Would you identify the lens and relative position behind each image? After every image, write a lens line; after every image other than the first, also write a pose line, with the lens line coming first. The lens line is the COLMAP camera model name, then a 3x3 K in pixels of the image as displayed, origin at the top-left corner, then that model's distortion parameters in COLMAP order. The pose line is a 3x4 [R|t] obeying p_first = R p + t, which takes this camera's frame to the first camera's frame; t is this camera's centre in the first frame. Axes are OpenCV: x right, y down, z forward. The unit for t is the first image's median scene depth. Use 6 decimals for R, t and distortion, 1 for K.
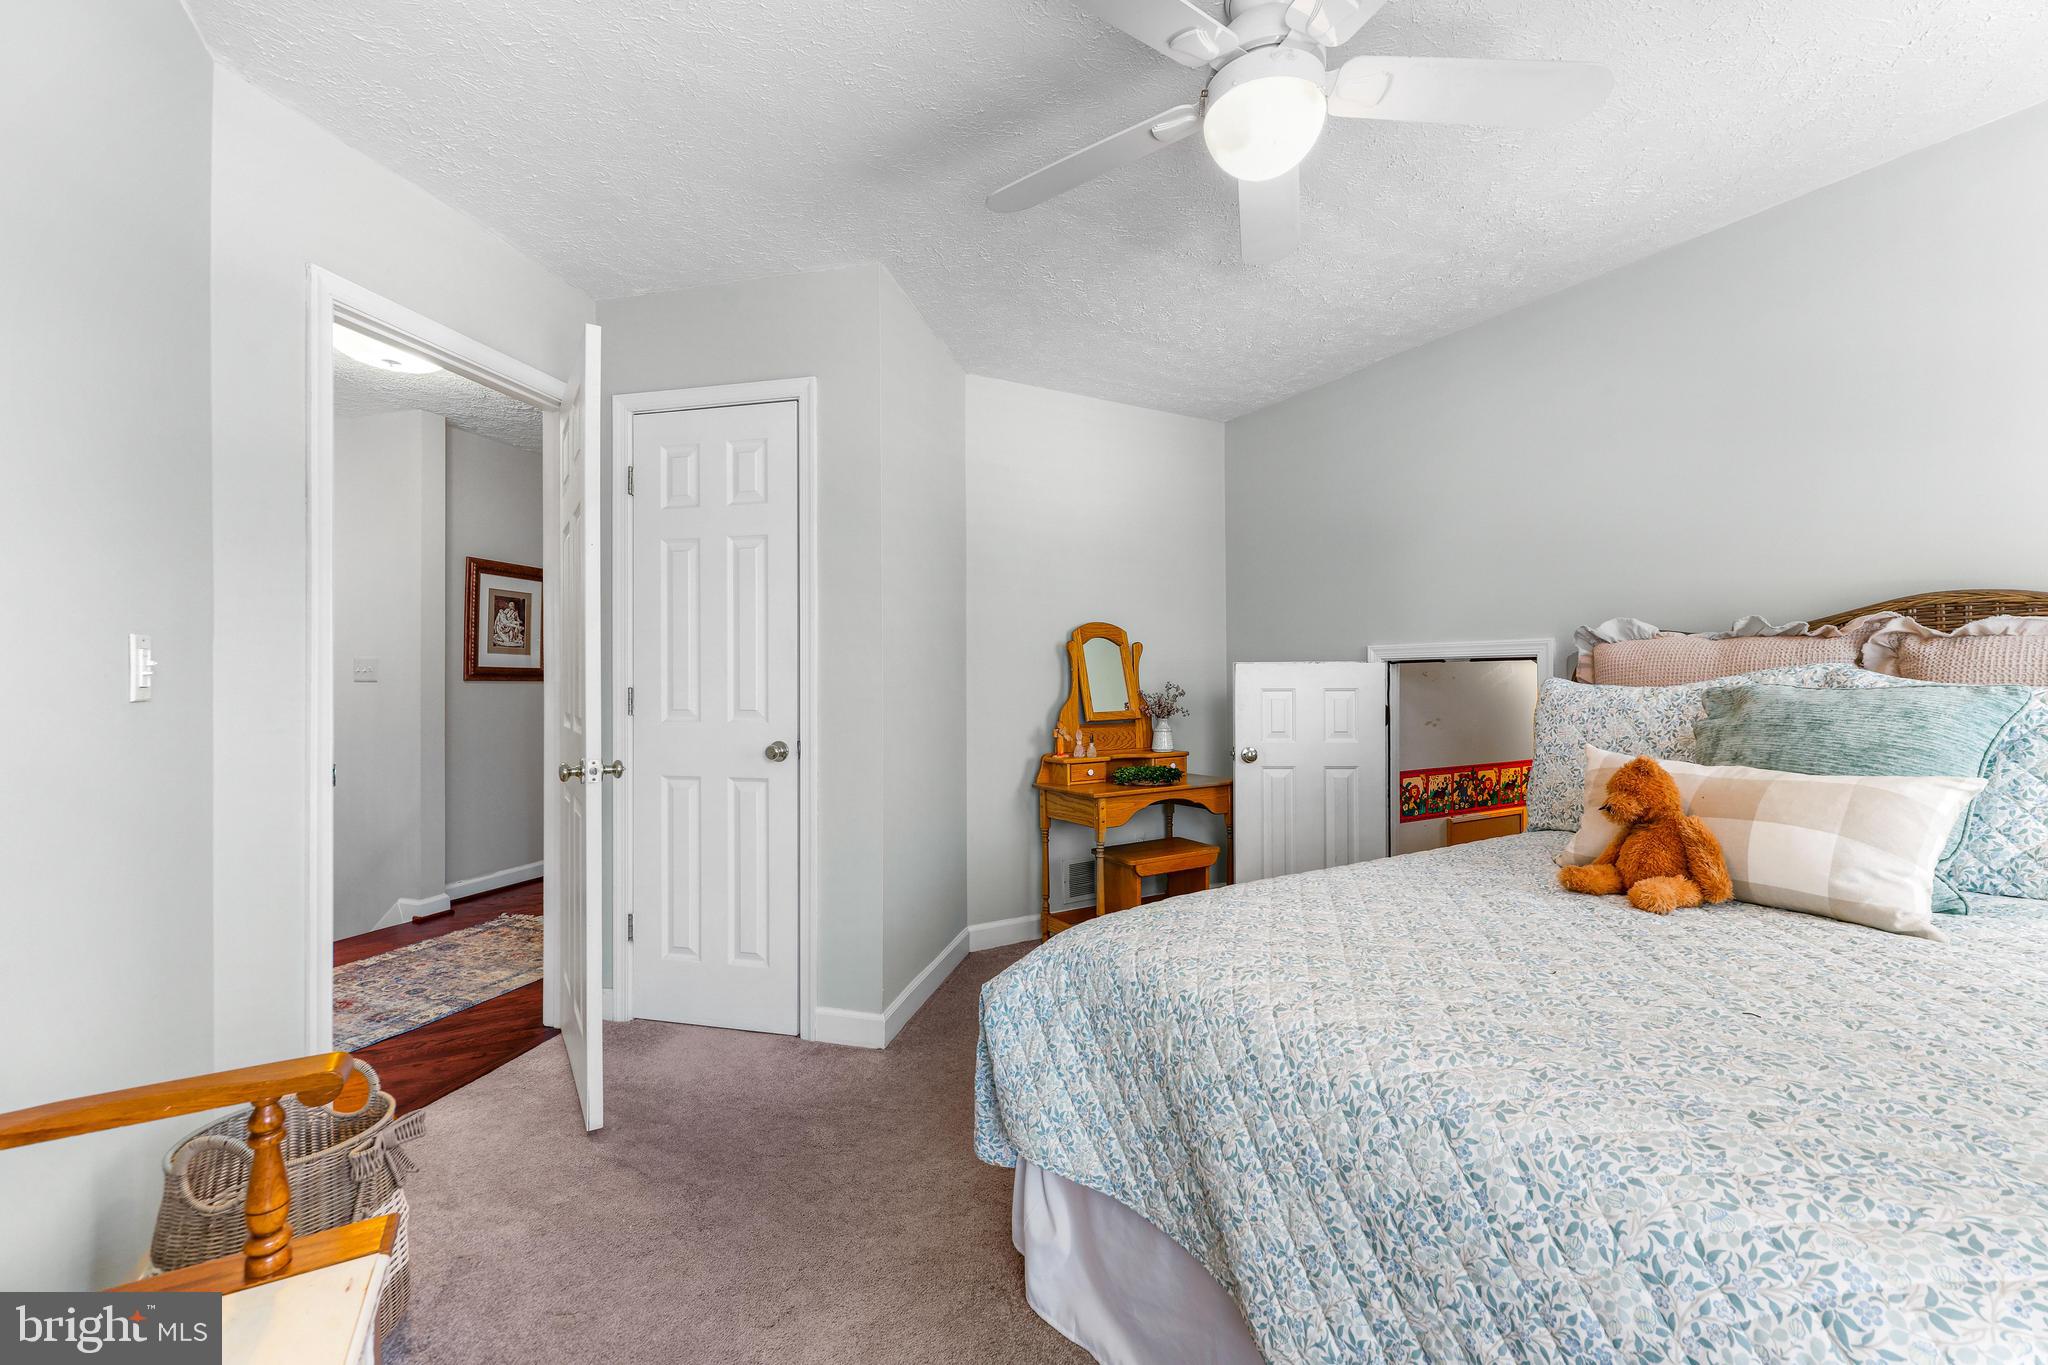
lens RADIAL K [[835.8, 0, 1023.7], [0, 835.8, 682.7], [0, 0, 1]] dist [-0.001767, -0.000416]
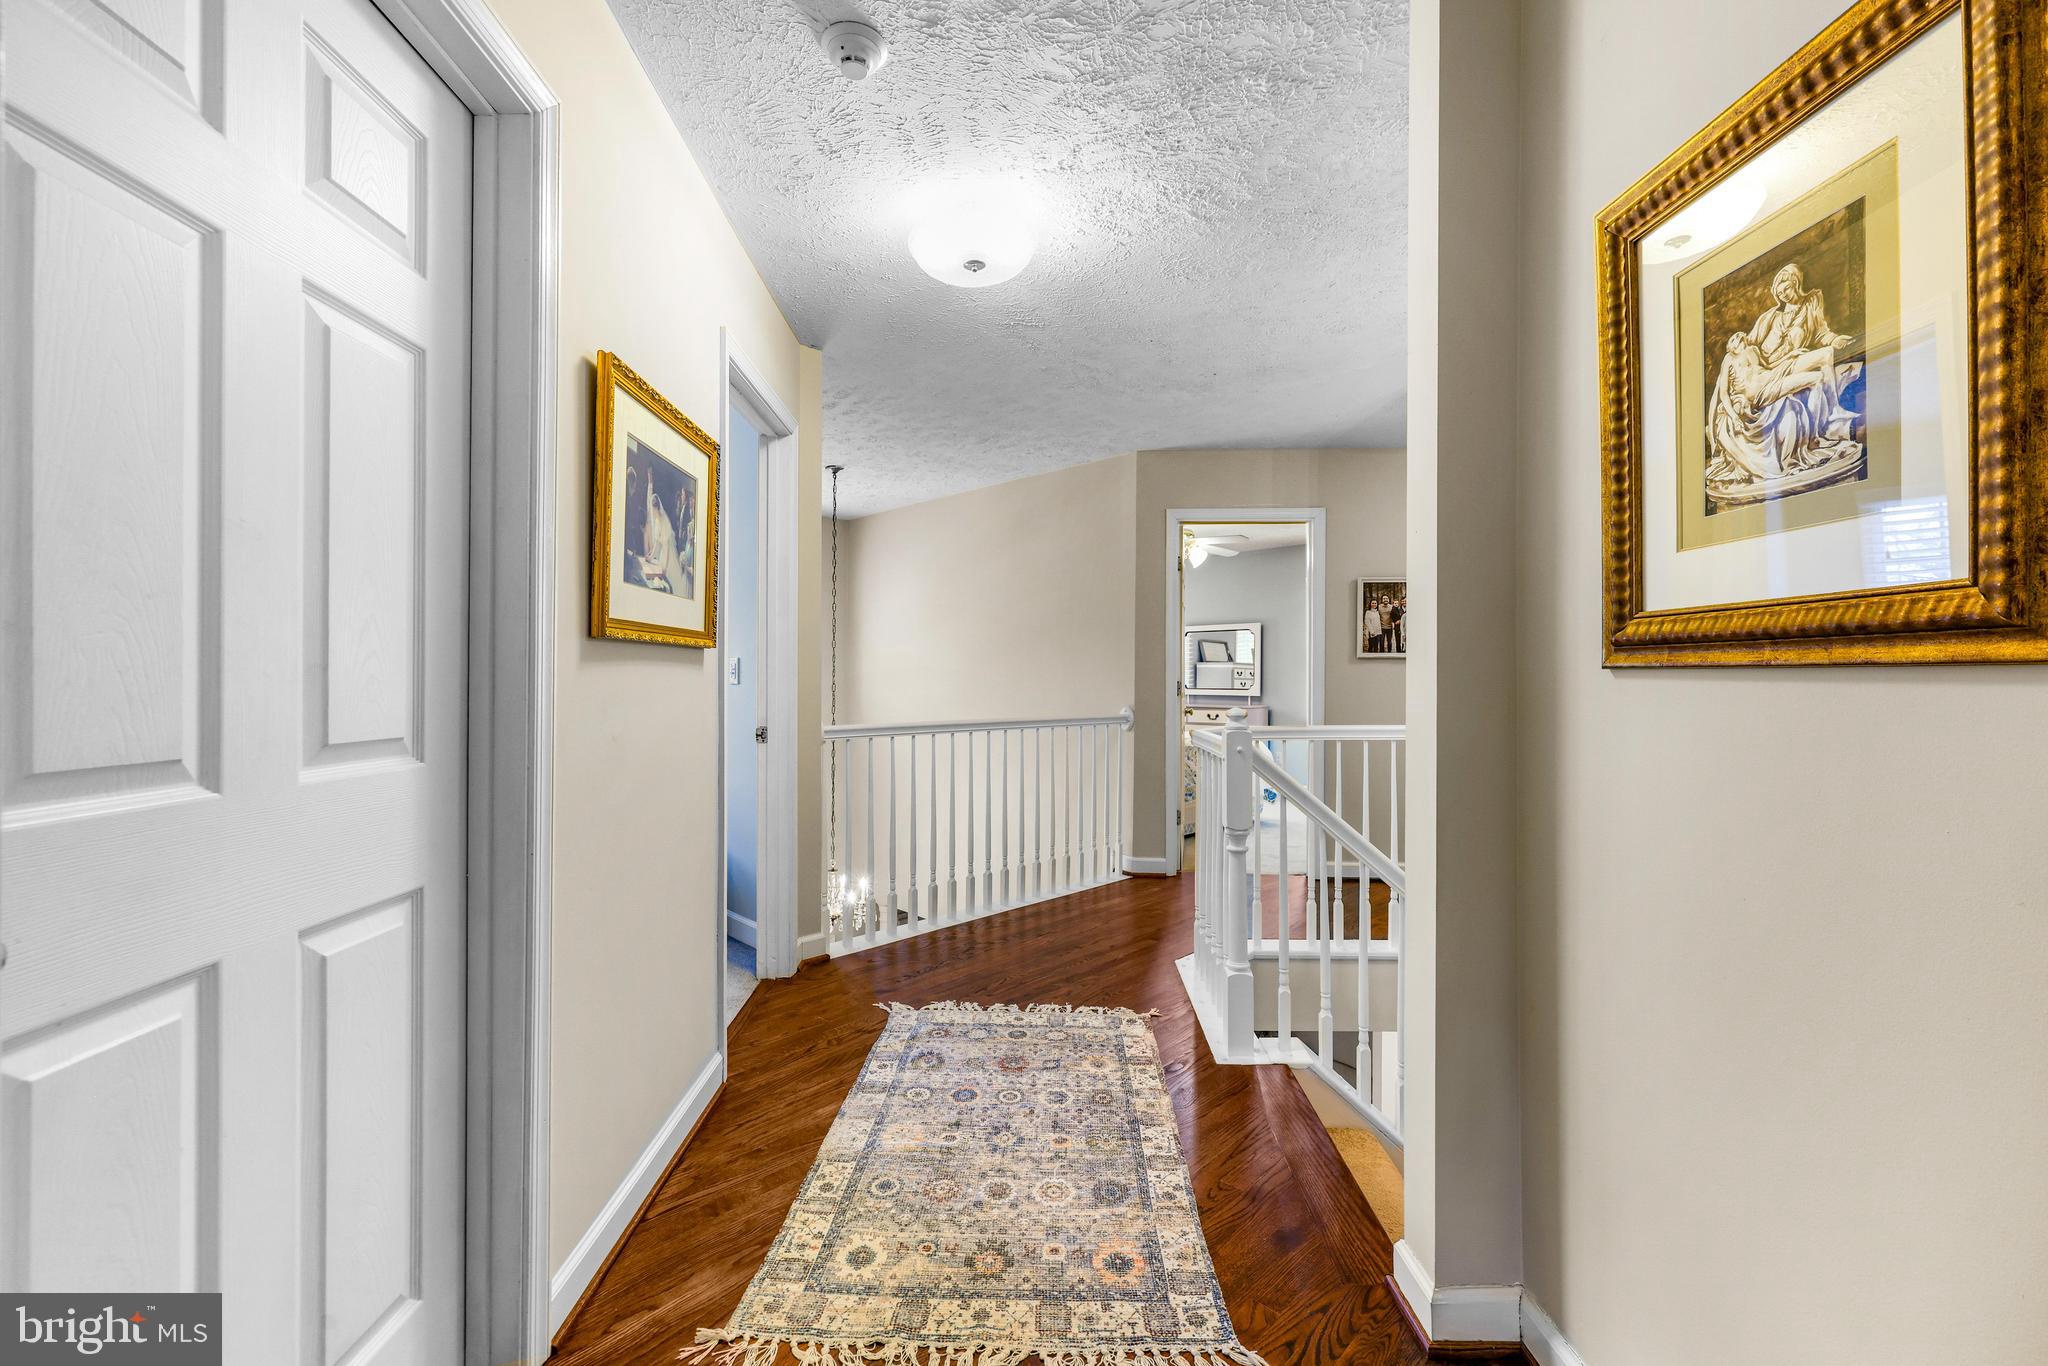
lens RADIAL K [[835.8, 0, 1028.8], [0, 835.8, 668.8], [0, 0, 1]] dist [-0.001767, -0.000416]
pose [[-0.964399, 0.002925, -0.264436, -0.502365], [0.005313, 0.999951, -0.008316, -0.001179], [0.264399, -0.009425, -0.964367, 1.477549]]
